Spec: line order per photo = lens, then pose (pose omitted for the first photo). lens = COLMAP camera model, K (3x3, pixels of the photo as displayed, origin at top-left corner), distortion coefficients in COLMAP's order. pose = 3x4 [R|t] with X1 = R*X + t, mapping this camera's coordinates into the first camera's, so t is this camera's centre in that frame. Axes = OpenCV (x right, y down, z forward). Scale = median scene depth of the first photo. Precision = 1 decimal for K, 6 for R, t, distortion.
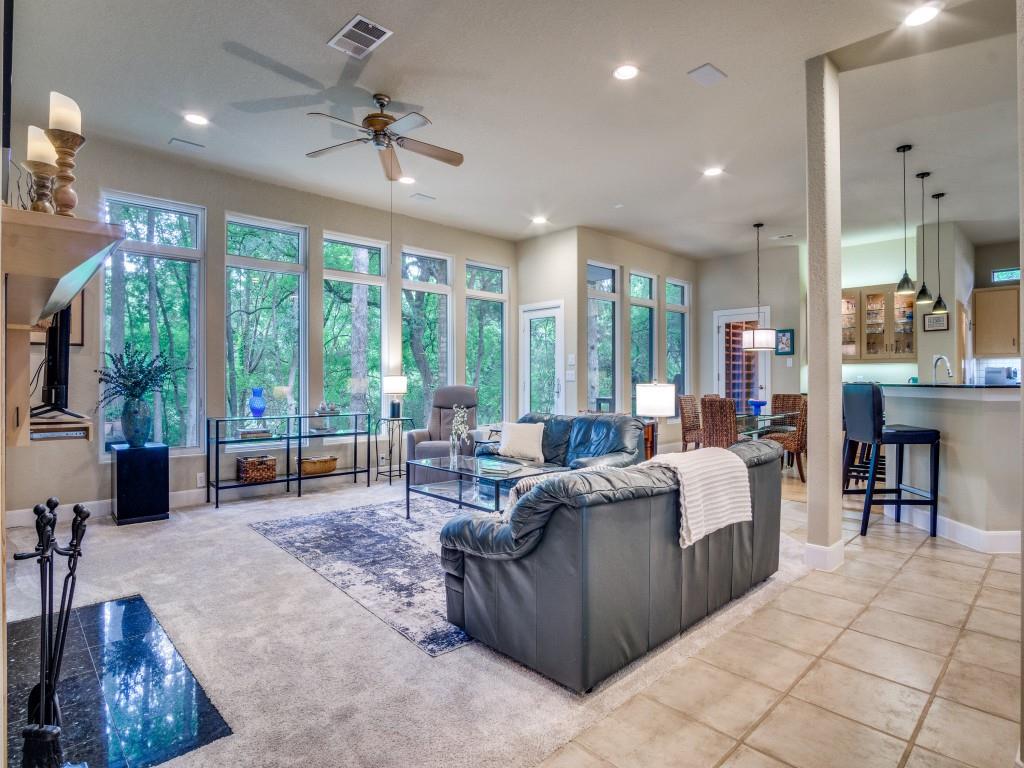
lens RADIAL K [[546.5, 0, 504.2], [0, 546.5, 380.8], [0, 0, 1]] dist [-0.033126, 0.008143]
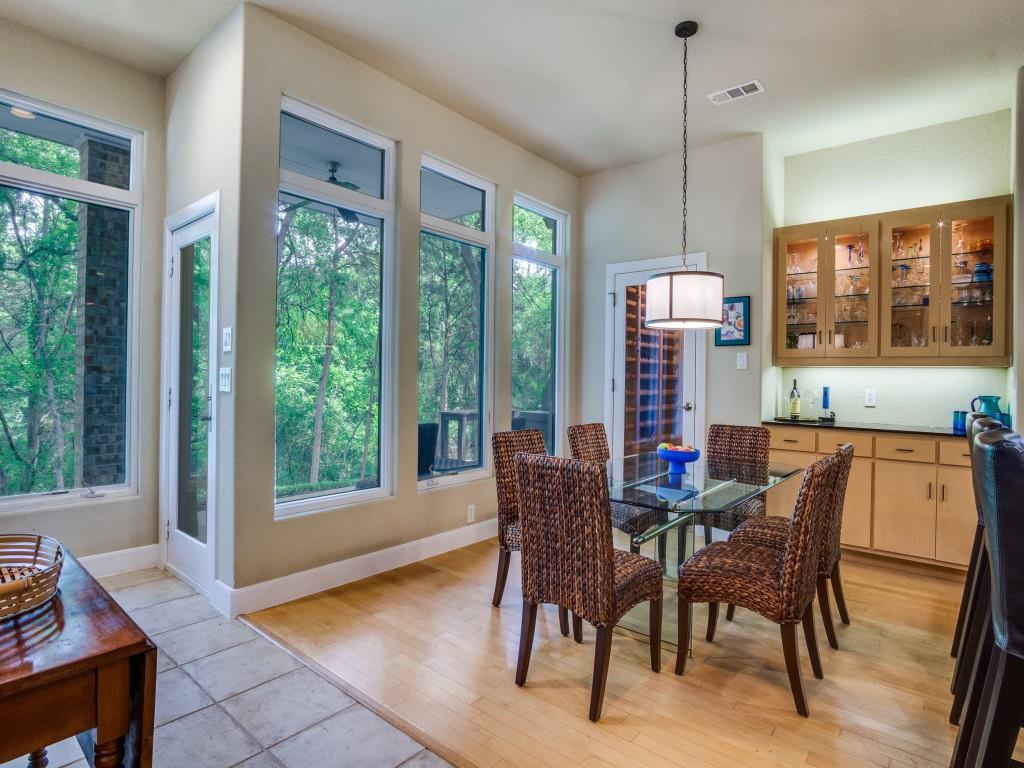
lens RADIAL K [[546.5, 0, 504.2], [0, 546.5, 380.8], [0, 0, 1]] dist [-0.033126, 0.008143]
pose [[0.993017, 0.018009, 0.116592, 0.262211], [-0.018375, 0.999829, 0.002065, -0.012468], [-0.116535, -0.004193, 0.993178, 0.553807]]
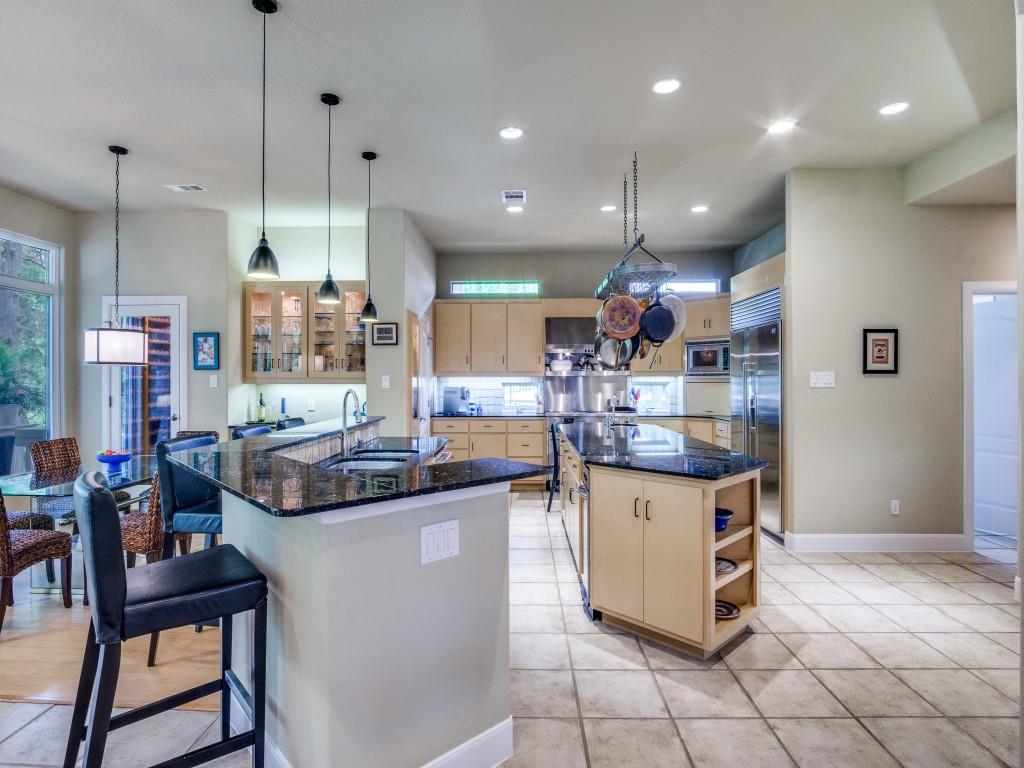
lens RADIAL K [[546.5, 0, 504.2], [0, 546.5, 380.8], [0, 0, 1]] dist [-0.033126, 0.008143]
pose [[0.709689, -0.001132, 0.704514, 0.329584], [-0.000758, 0.999997, 0.002370, -0.038691], [-0.704514, -0.002215, 0.709686, 0.278082]]
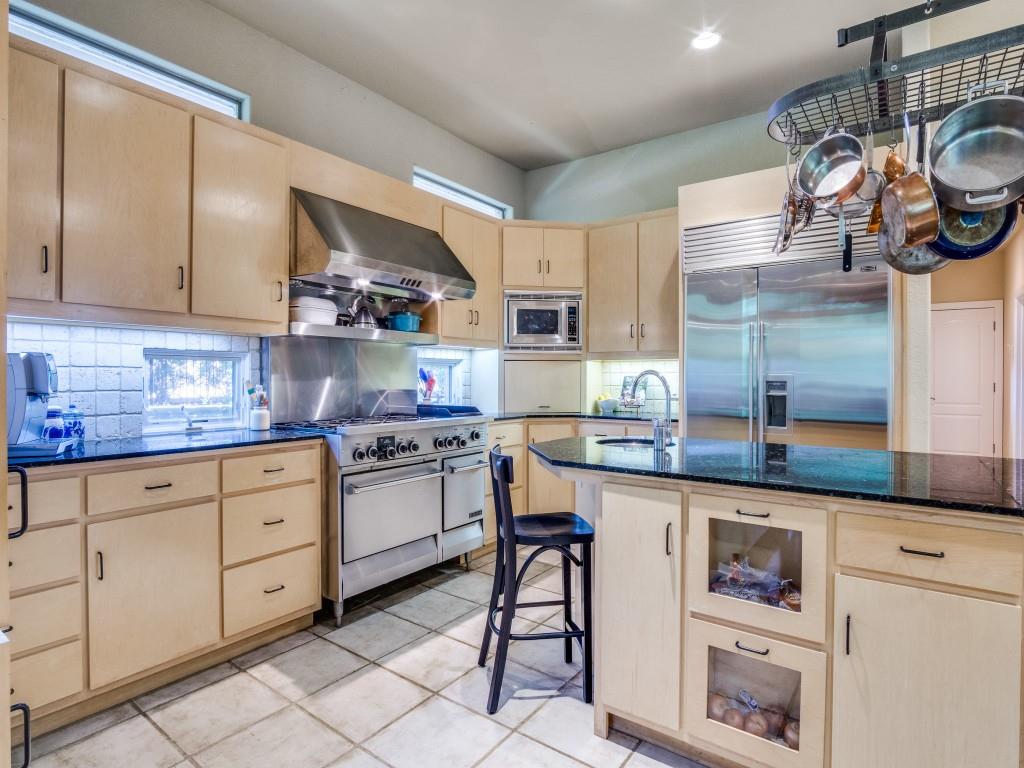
lens RADIAL K [[546.5, 0, 504.2], [0, 546.5, 380.8], [0, 0, 1]] dist [-0.033126, 0.008143]
pose [[-0.180413, -0.006403, 0.983570, 0.657635], [-0.006136, 0.999967, 0.005385, -0.015598], [-0.983572, -0.005064, -0.180446, 0.825527]]
